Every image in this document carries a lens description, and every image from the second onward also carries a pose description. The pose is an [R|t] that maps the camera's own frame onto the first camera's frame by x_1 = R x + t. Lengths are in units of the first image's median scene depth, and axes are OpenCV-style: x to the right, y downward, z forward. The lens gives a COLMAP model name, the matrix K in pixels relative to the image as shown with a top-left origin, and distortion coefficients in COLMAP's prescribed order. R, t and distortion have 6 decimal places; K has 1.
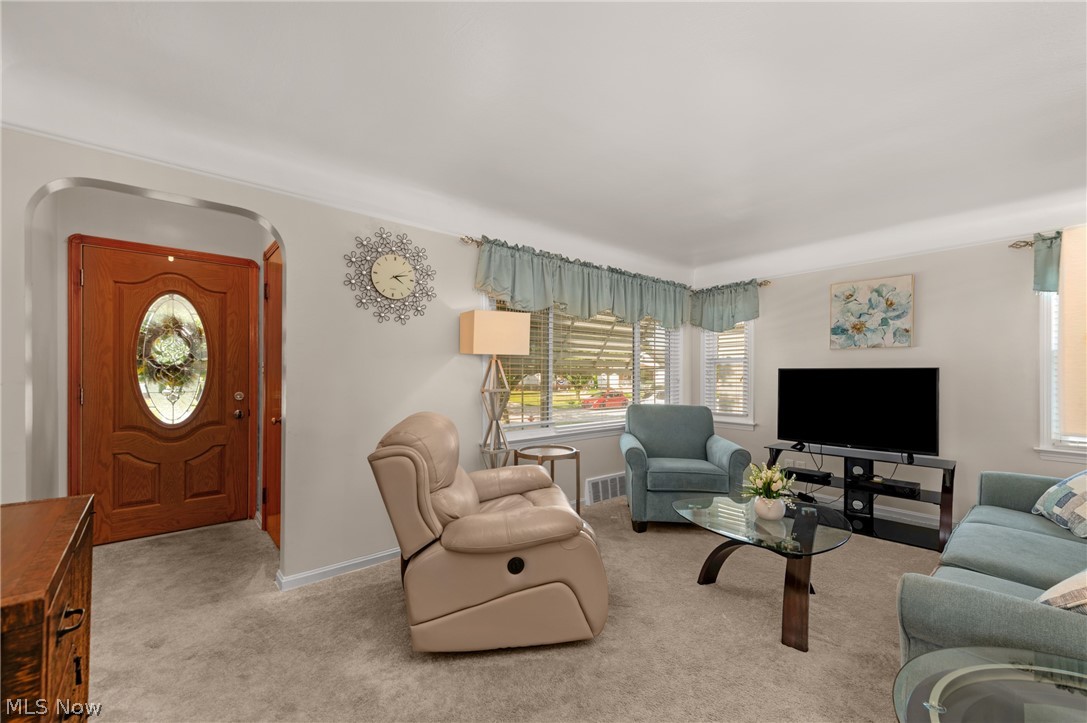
lens RADIAL K [[432.8, 0, 549.6], [0, 432.8, 372.5], [0, 0, 1]] dist [0.013863, -0.000610]
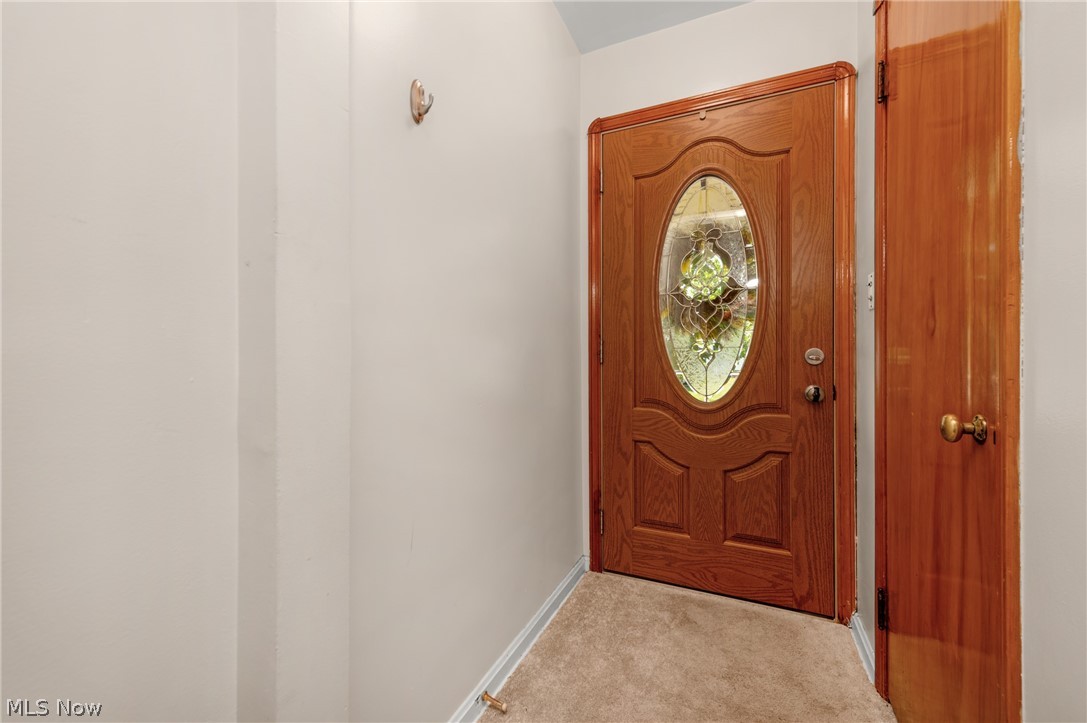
lens RADIAL K [[432.8, 0, 550.3], [0, 432.8, 357.0], [0, 0, 1]] dist [0.013863, -0.000610]
pose [[0.409026, 0.001573, -0.912521, -0.421242], [0.008740, 0.999946, 0.005642, 0.052484], [0.912481, -0.010283, 0.408990, 0.575695]]
